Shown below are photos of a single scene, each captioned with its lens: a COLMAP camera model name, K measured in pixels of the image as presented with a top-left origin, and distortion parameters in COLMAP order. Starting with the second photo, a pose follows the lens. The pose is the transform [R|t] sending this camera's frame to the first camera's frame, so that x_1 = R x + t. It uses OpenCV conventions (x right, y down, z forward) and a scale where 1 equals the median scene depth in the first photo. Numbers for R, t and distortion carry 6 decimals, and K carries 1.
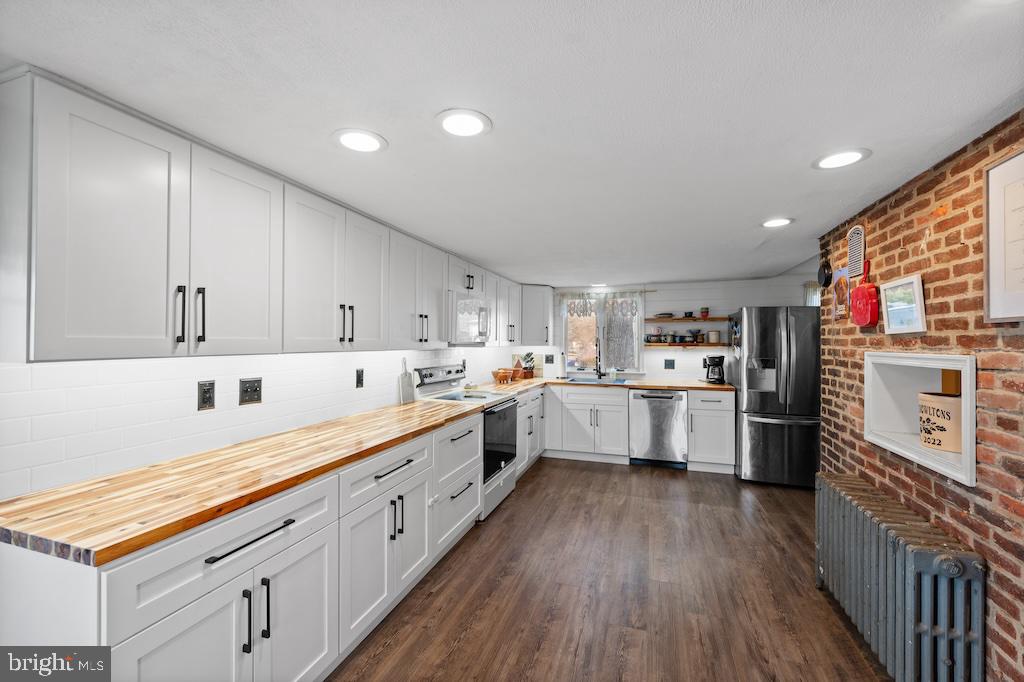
lens RADIAL K [[412.2, 0, 512.5], [0, 412.2, 337.4], [0, 0, 1]] dist [-0.001945, 0.000142]
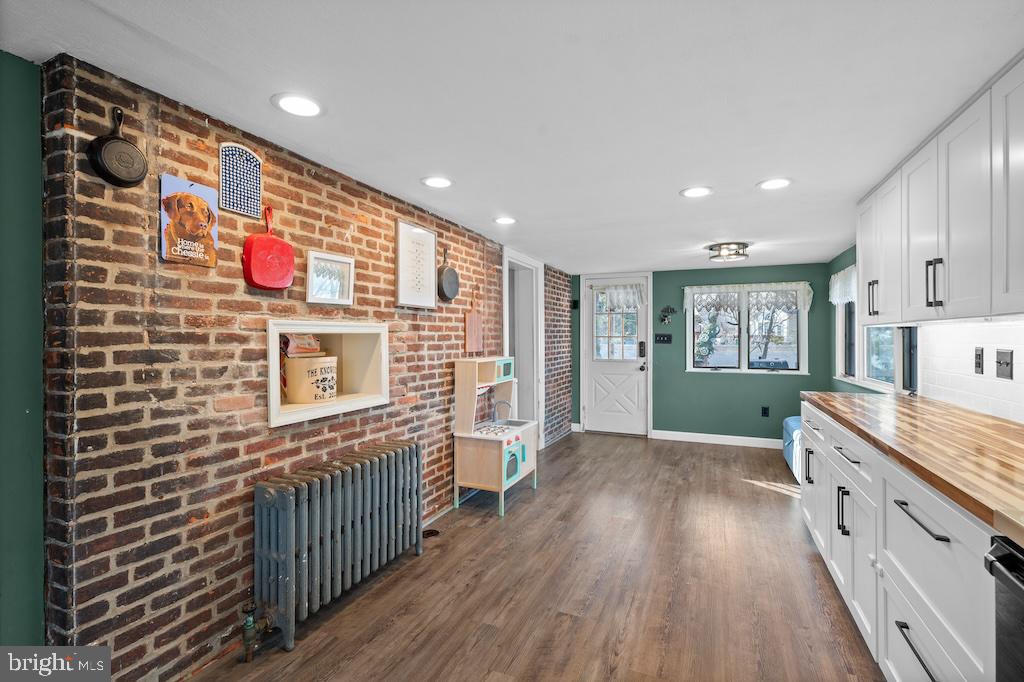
lens RADIAL K [[469.8, 0, 511.2], [0, 469.8, 336.8], [0, 0, 1]] dist [-0.001590, -0.000118]
pose [[-0.996606, -0.002528, 0.082275, 0.390925], [-0.003568, 0.999916, -0.012498, 0.099229], [-0.082237, -0.012749, -0.996531, 2.371215]]
